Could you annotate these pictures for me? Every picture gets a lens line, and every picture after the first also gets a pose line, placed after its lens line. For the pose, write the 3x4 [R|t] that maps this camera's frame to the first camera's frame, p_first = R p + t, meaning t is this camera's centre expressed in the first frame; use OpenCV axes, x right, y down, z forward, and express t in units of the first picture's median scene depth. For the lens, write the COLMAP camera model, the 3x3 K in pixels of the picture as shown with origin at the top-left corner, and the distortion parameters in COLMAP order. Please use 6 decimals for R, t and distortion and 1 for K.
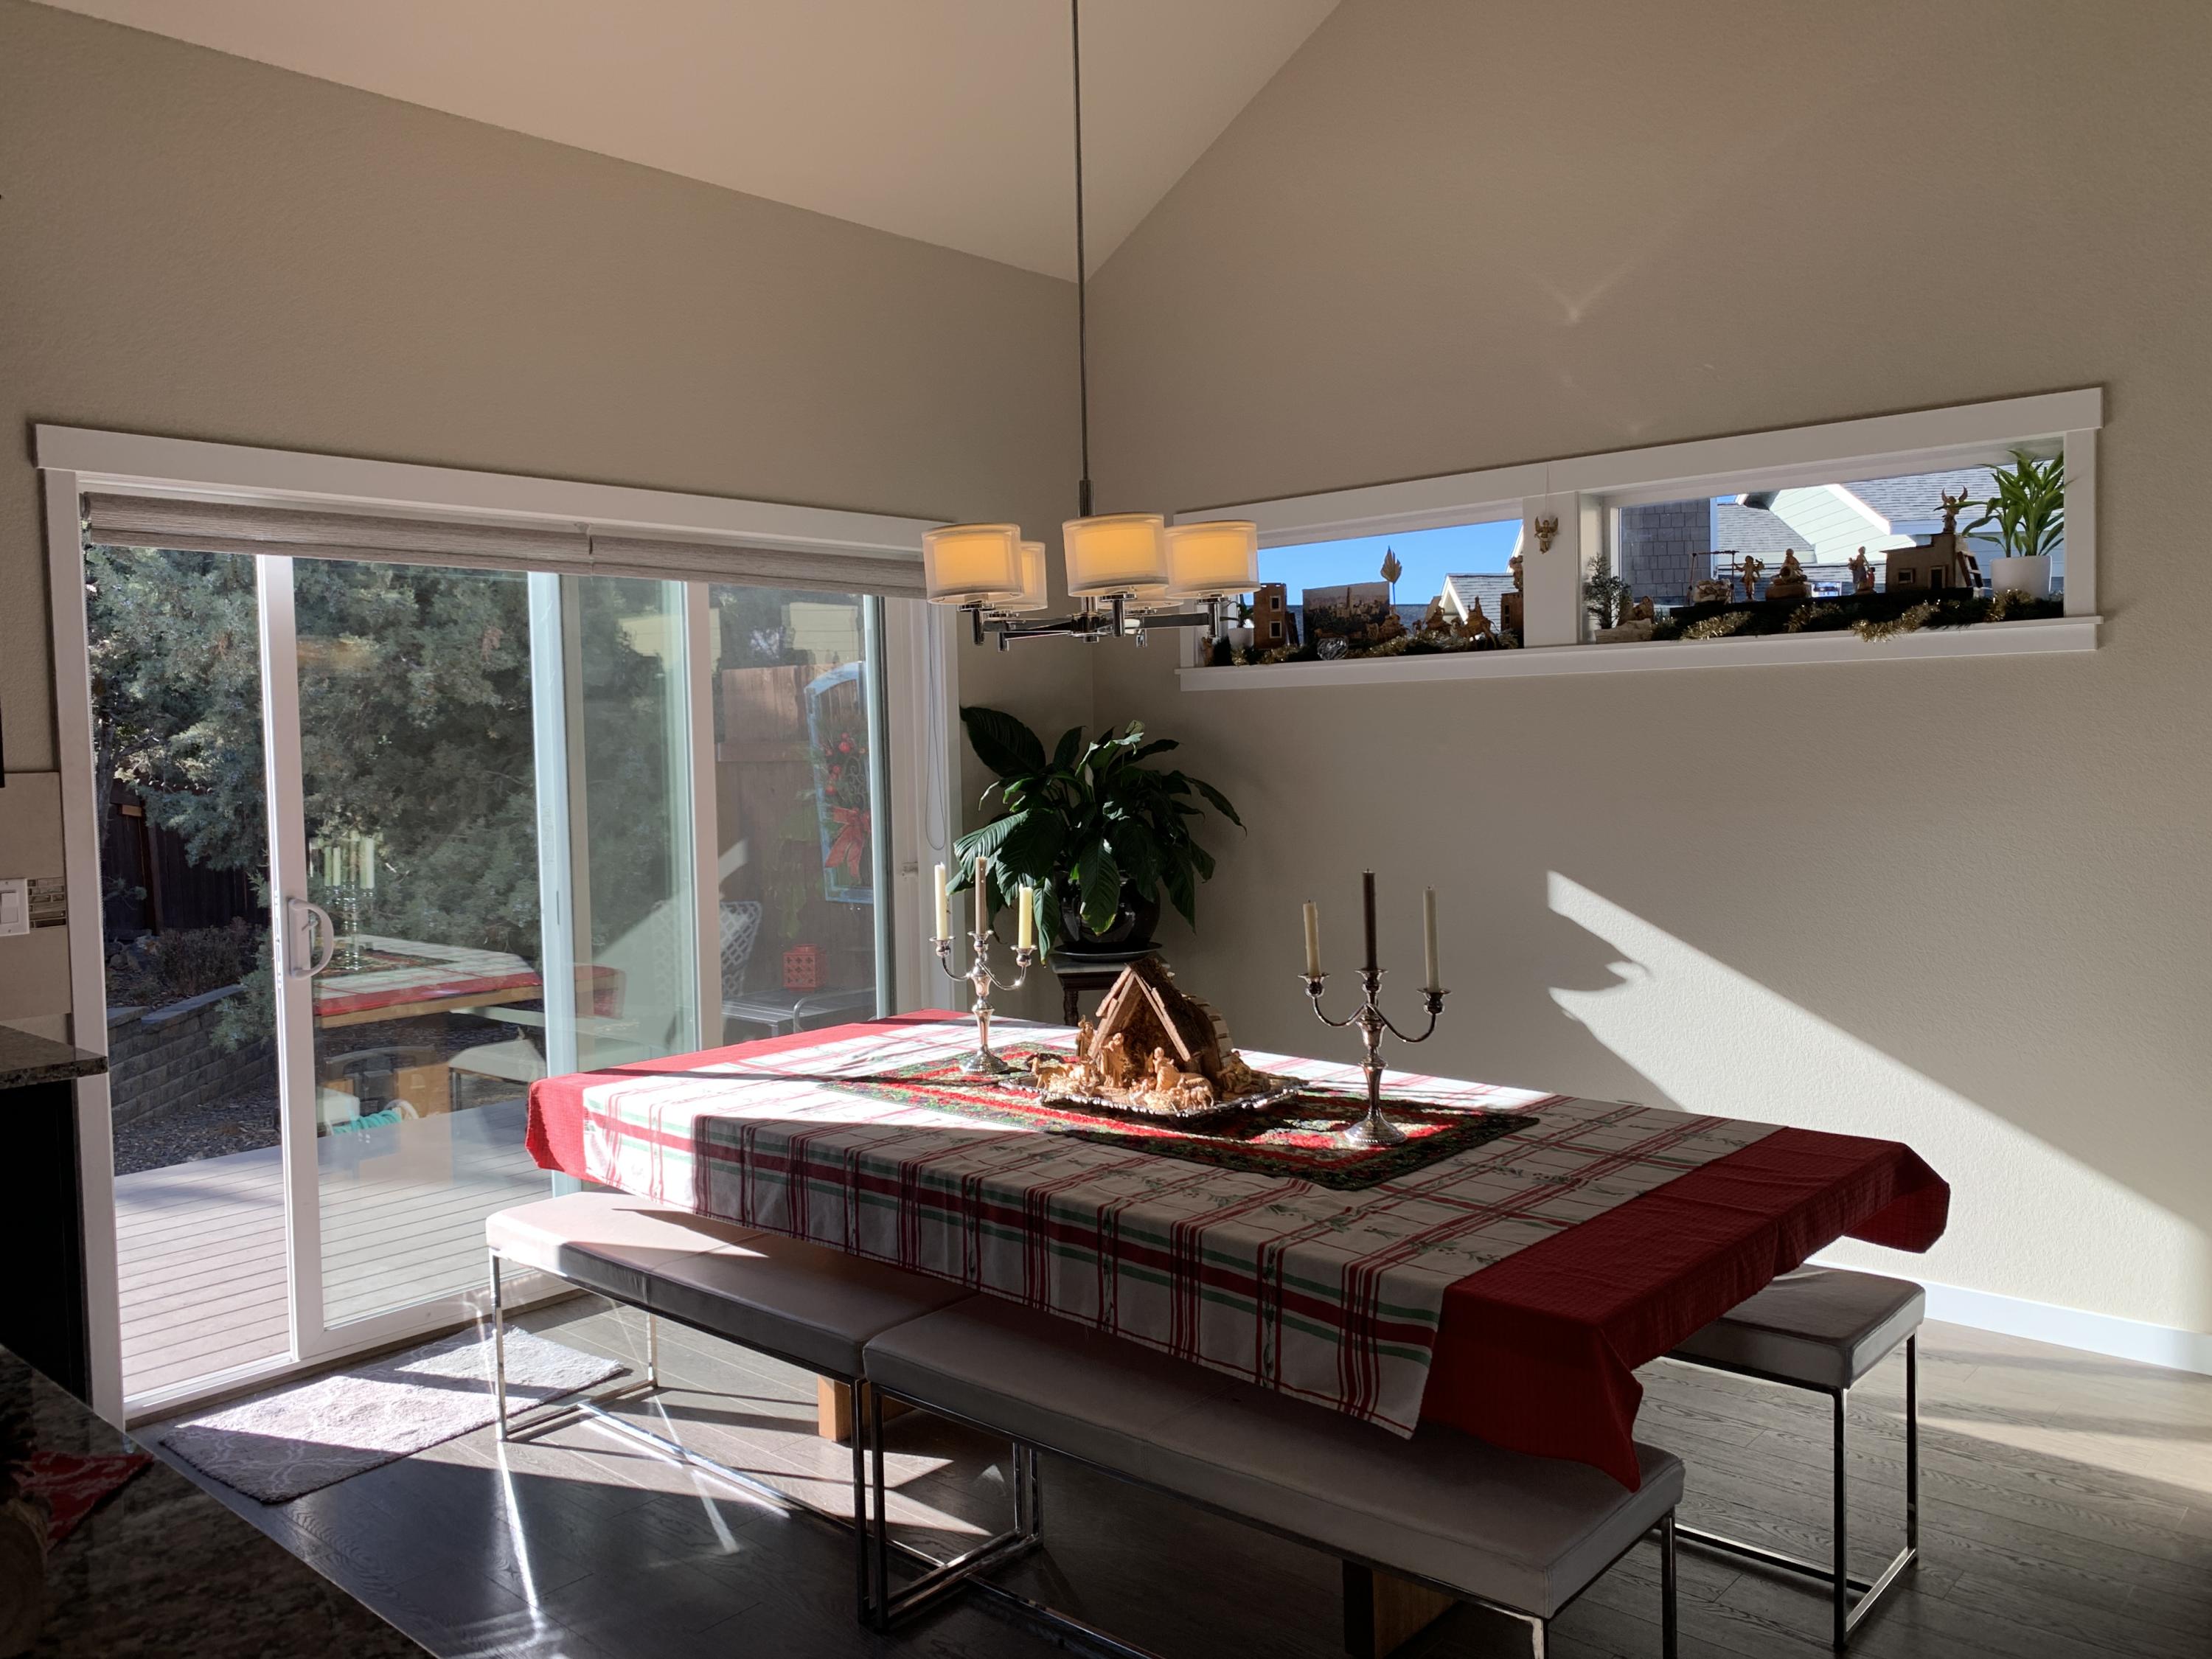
lens RADIAL K [[1684.3, 0, 1095.5], [0, 1684.3, 809.2], [0, 0, 1]] dist [0.053314, -0.100666]
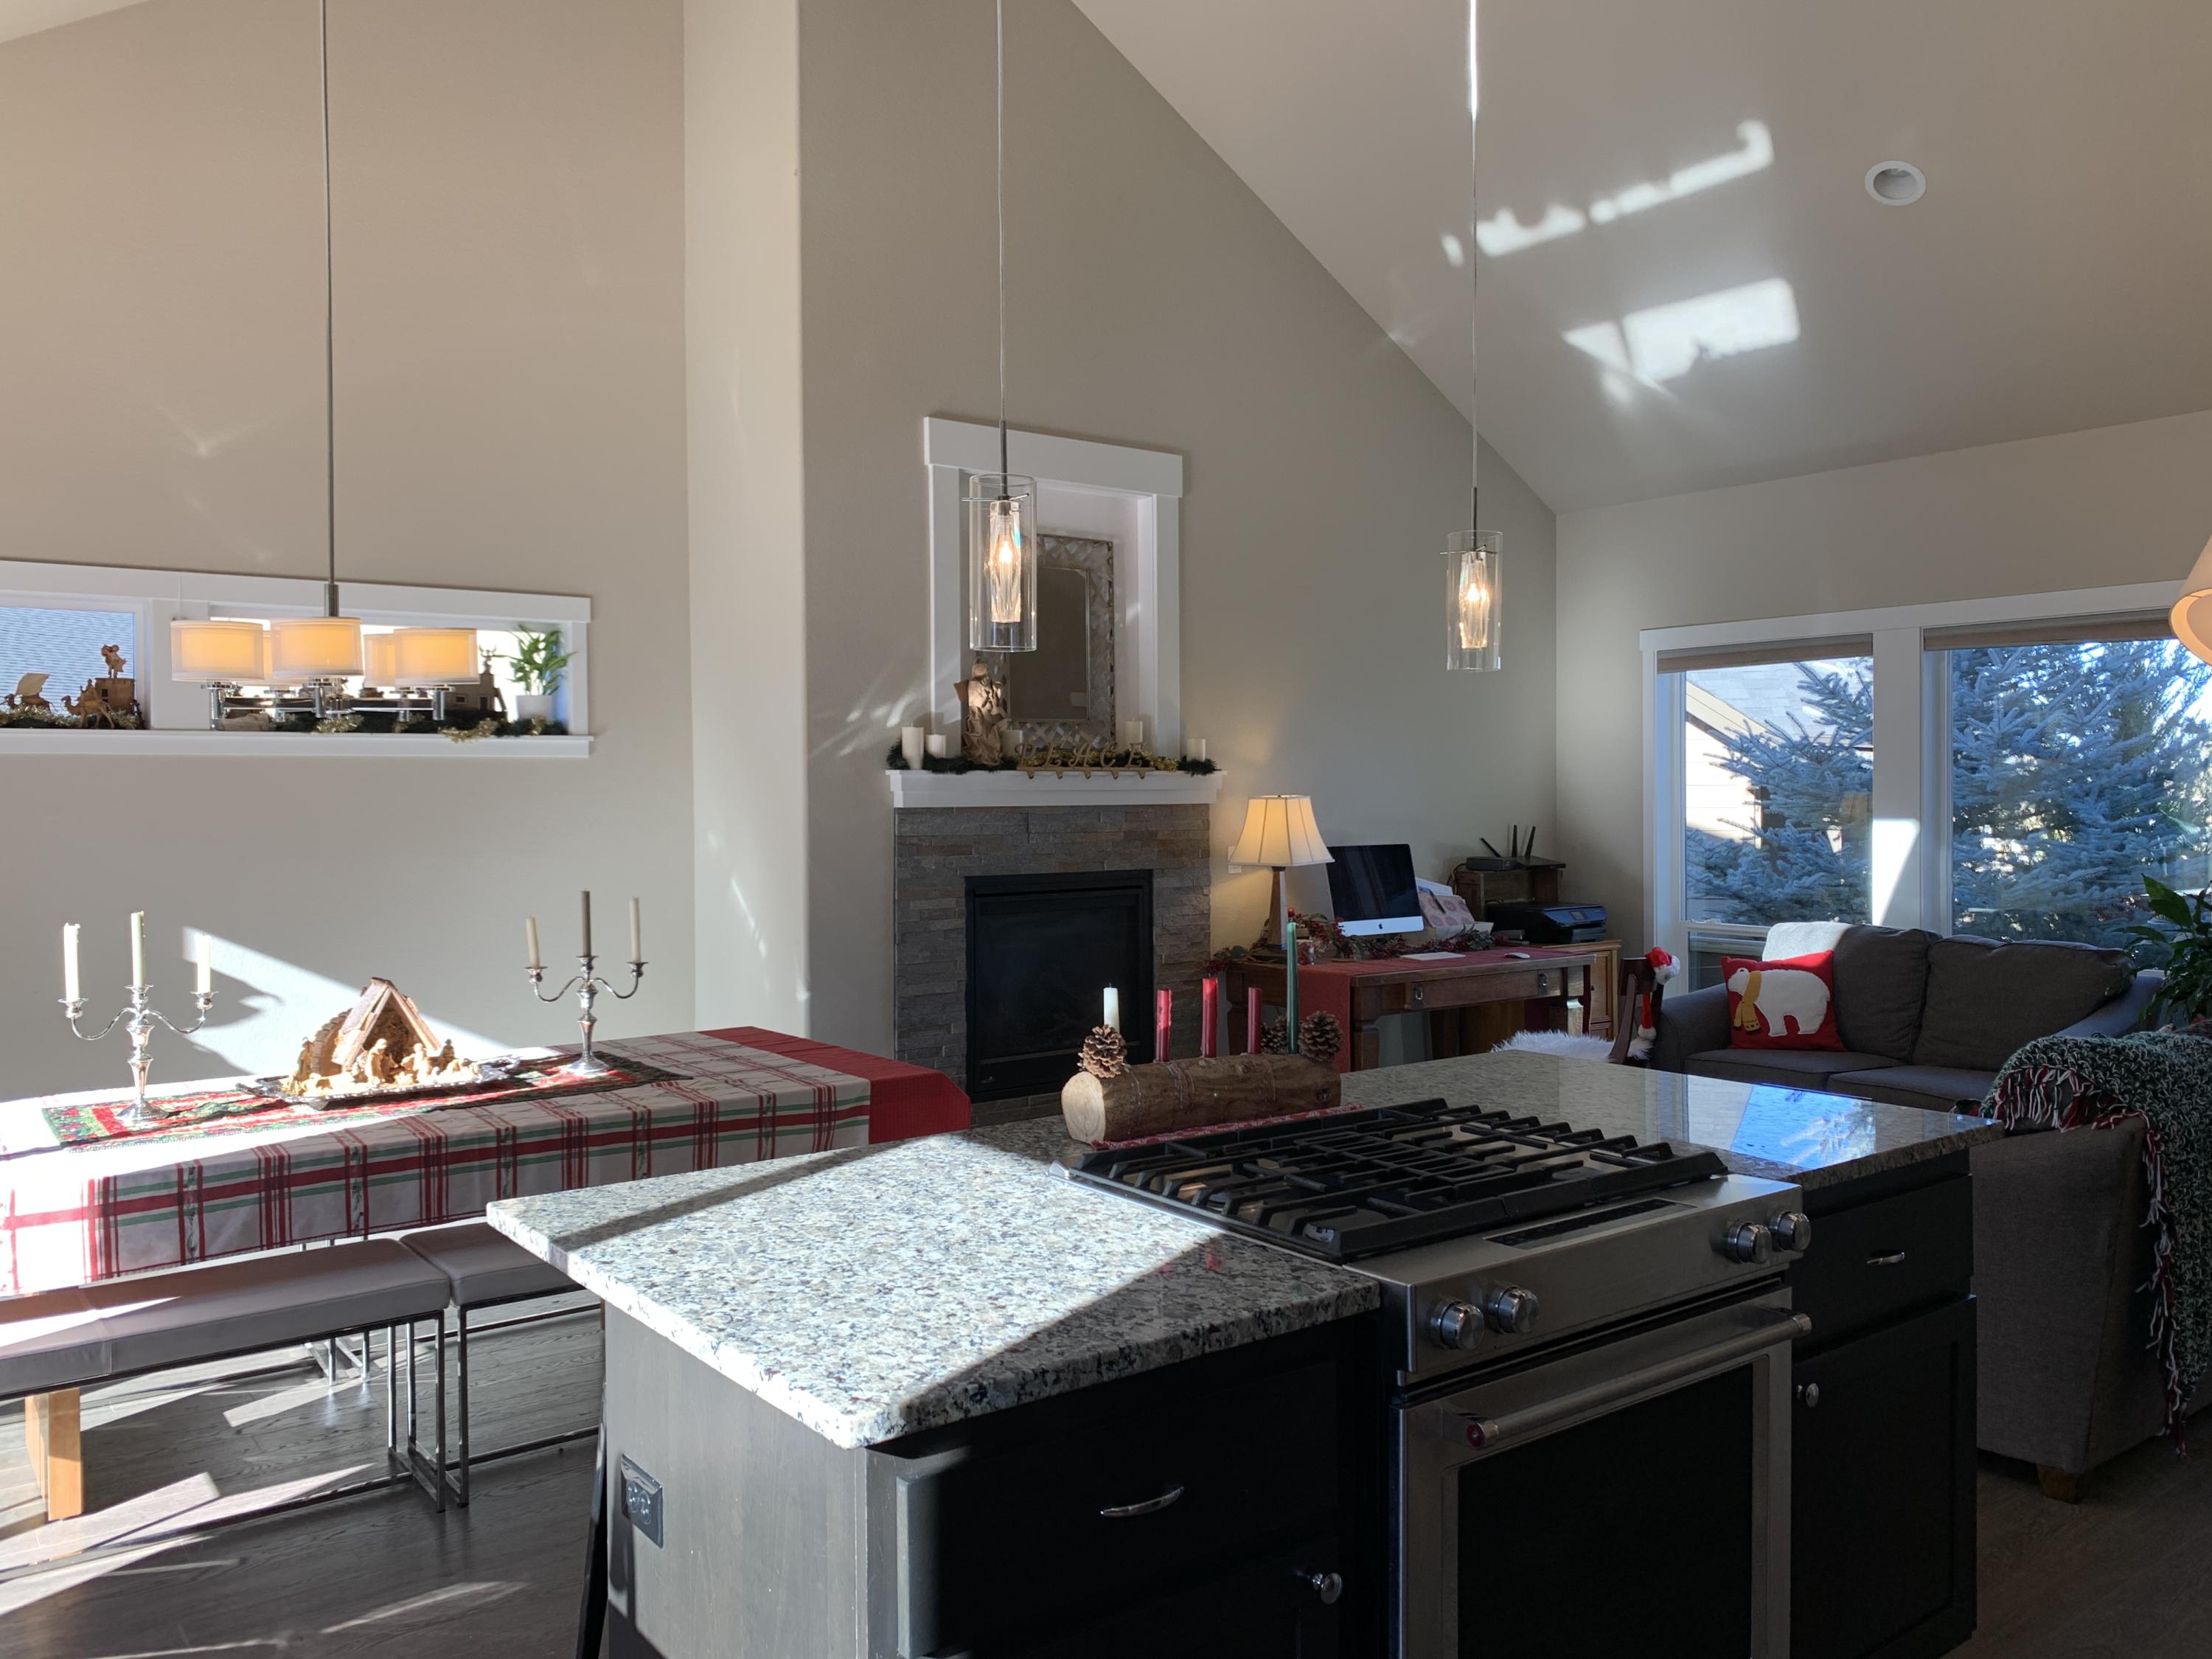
lens RADIAL K [[1684.3, 0, 1095.5], [0, 1684.3, 809.2], [0, 0, 1]] dist [0.053314, -0.100666]
pose [[0.210012, 0.007742, 0.977668, -0.868663], [0.050123, 0.998568, -0.018674, 0.011550], [-0.976413, 0.052925, 0.209324, 0.177188]]
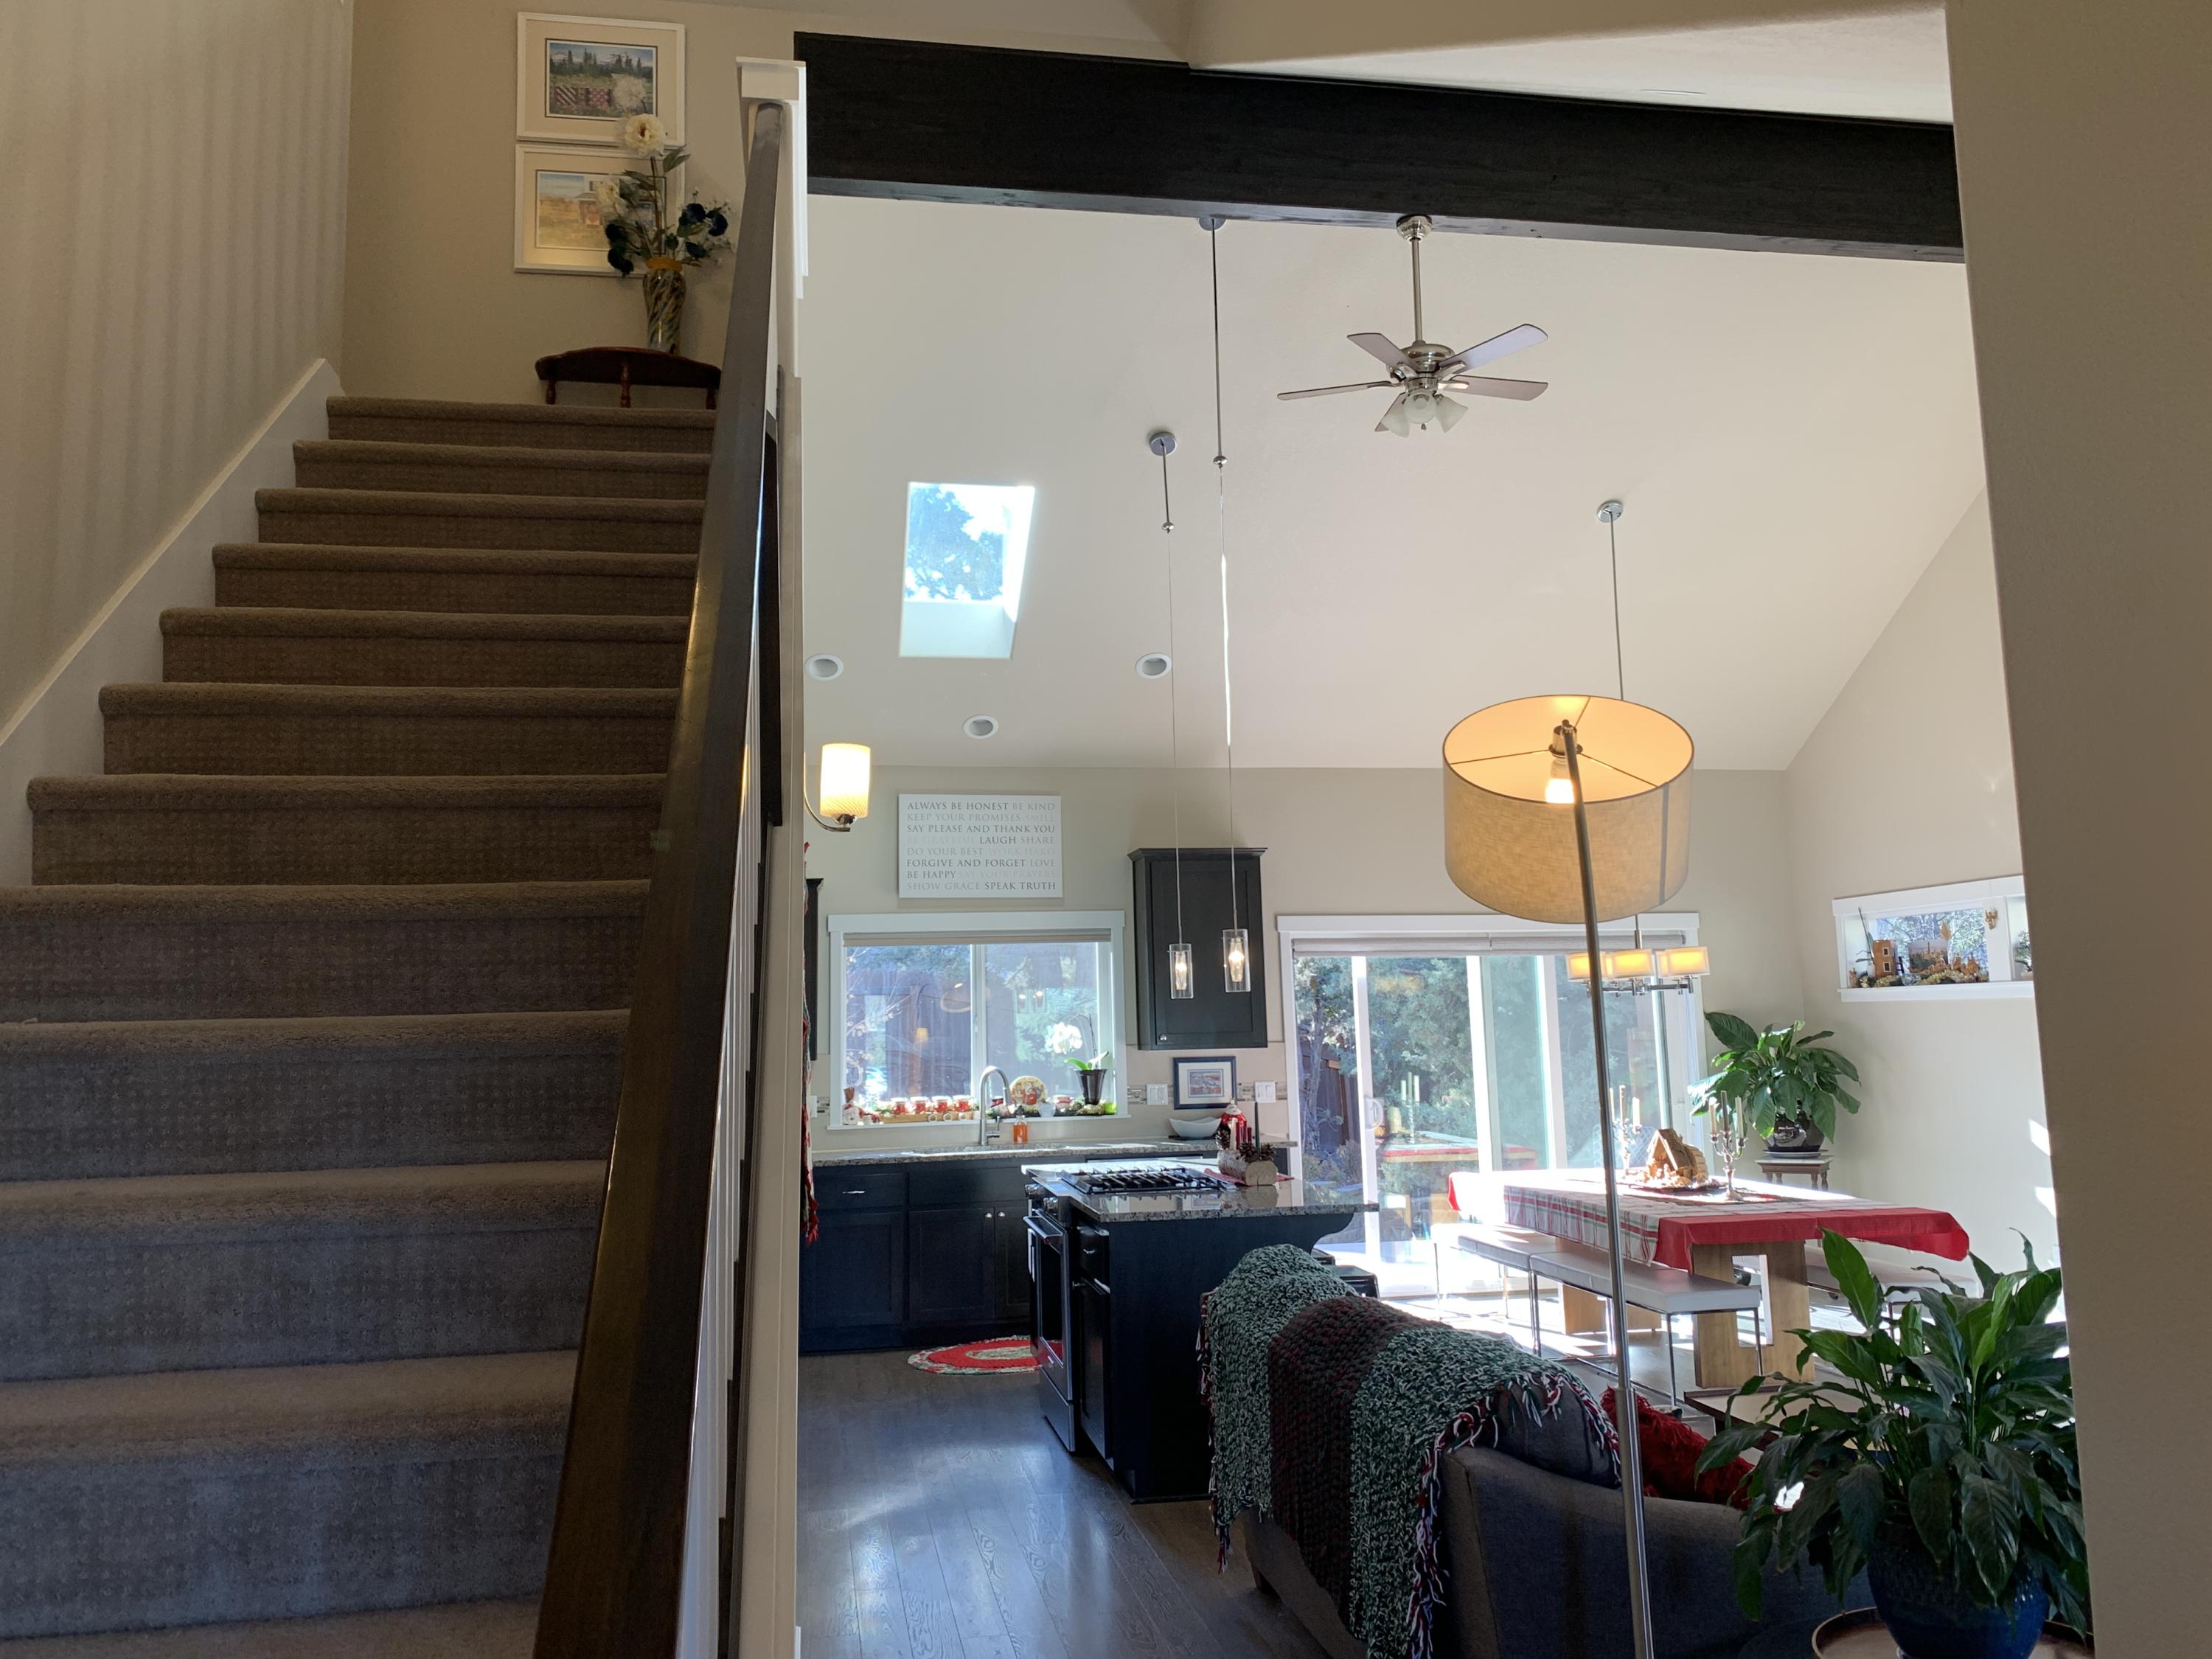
lens RADIAL K [[1684.3, 0, 1095.5], [0, 1684.3, 809.2], [0, 0, 1]] dist [0.053314, -0.100666]
pose [[0.785461, -0.075198, -0.614326, 0.716676], [-0.021078, 0.988765, -0.147982, 0.010557], [0.618553, 0.129183, 0.775051, -1.138168]]
